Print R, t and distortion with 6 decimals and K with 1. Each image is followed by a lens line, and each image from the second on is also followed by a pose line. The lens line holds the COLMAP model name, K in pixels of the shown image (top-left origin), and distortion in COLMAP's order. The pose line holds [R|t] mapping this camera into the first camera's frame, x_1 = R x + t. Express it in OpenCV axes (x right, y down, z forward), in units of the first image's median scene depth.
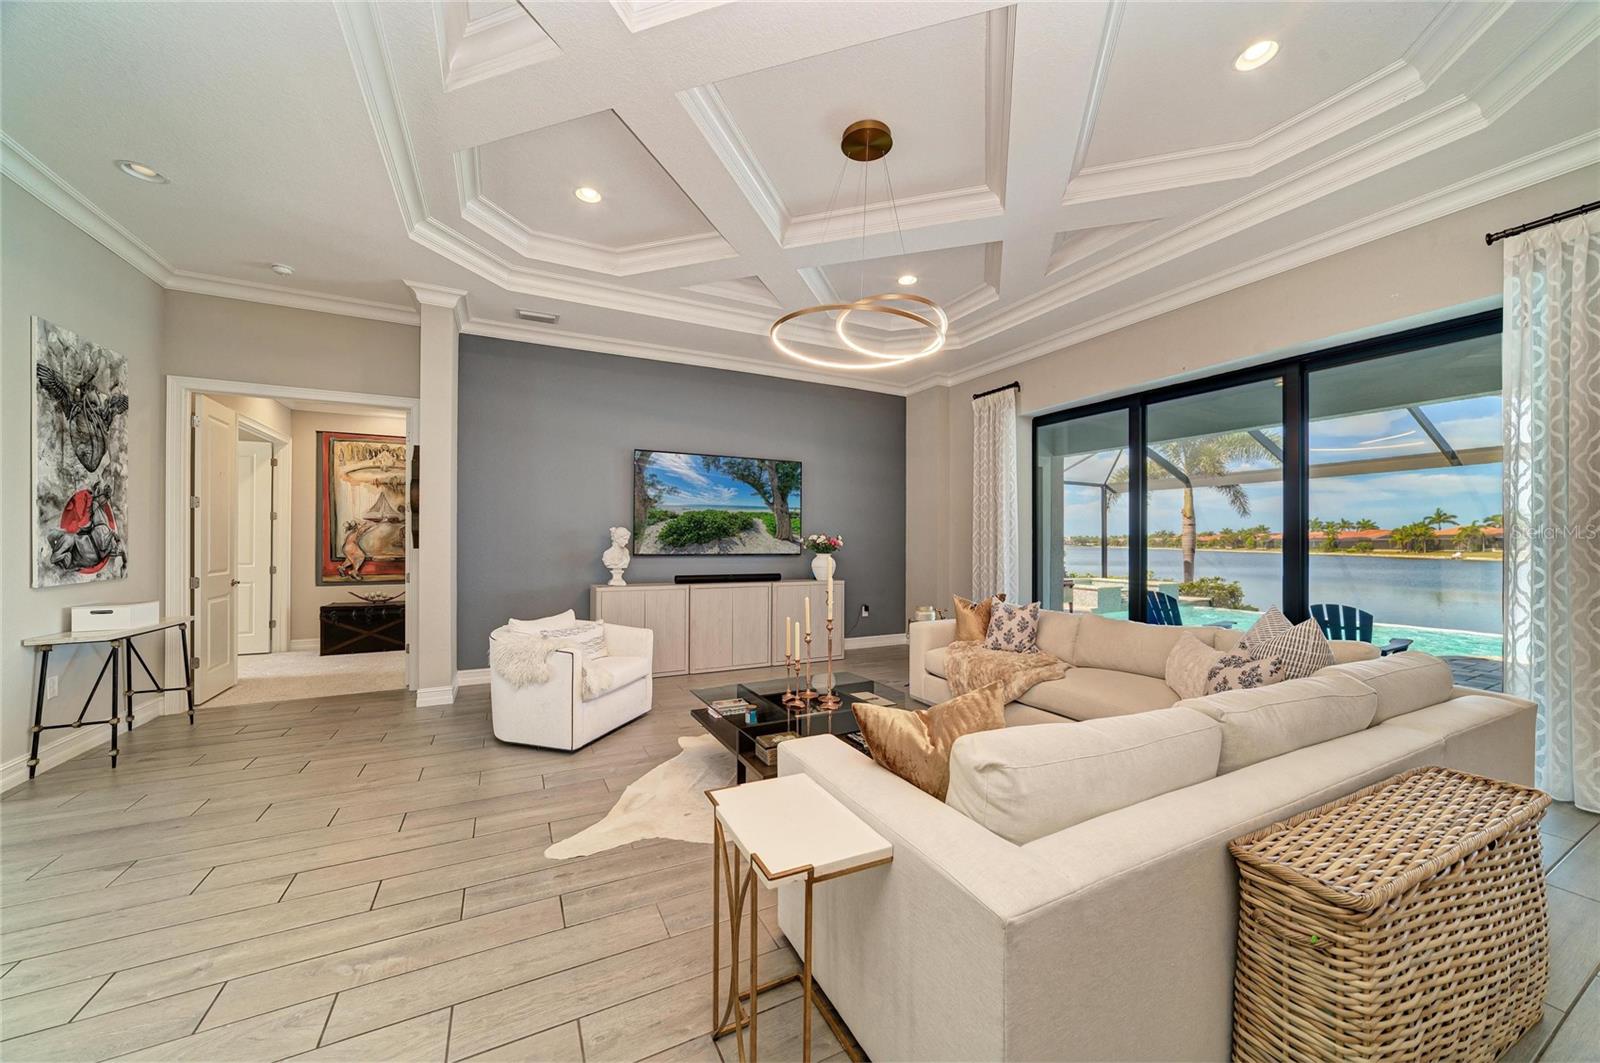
lens RADIAL K [[572.5, 0, 803.6], [0, 572.5, 539.5], [0, 0, 1]] dist [-0.015271, 0.004398]
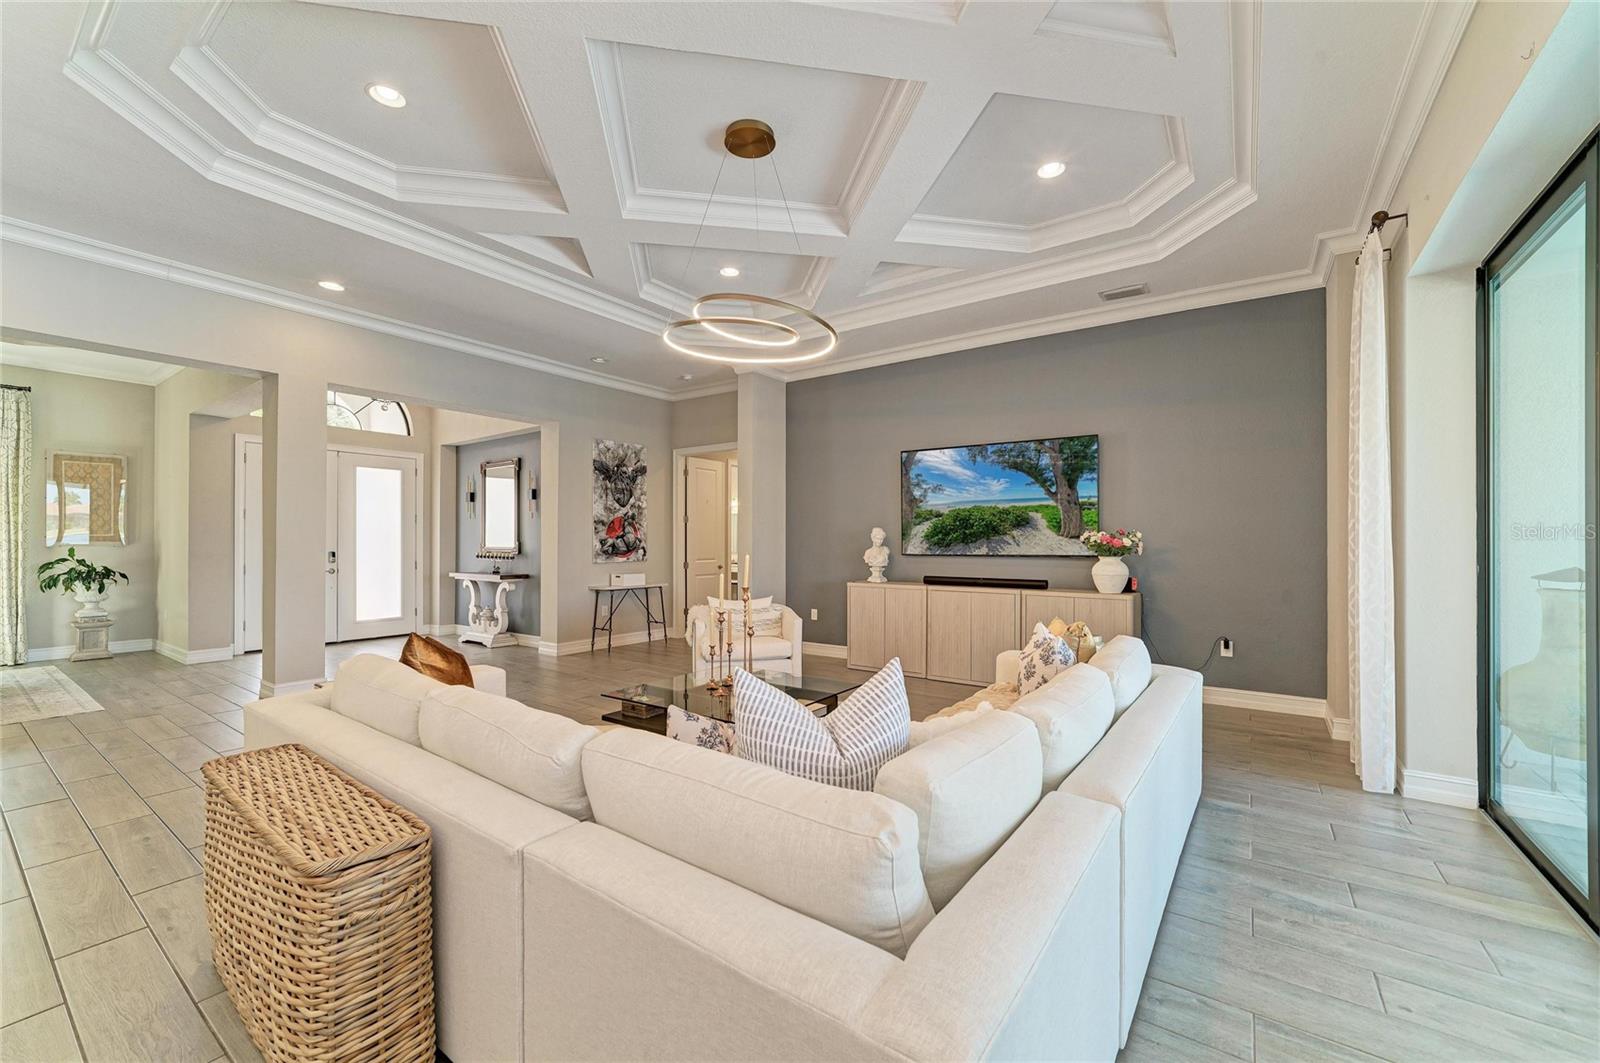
lens RADIAL K [[636.0, 0, 805.3], [0, 636.0, 539.6], [0, 0, 1]] dist [-0.012719, 0.000570]
pose [[0.465315, -0.005446, -0.885128, 0.628693], [0.003960, 0.999984, -0.004070, 0.004579], [0.885136, -0.001611, 0.465329, 0.311002]]
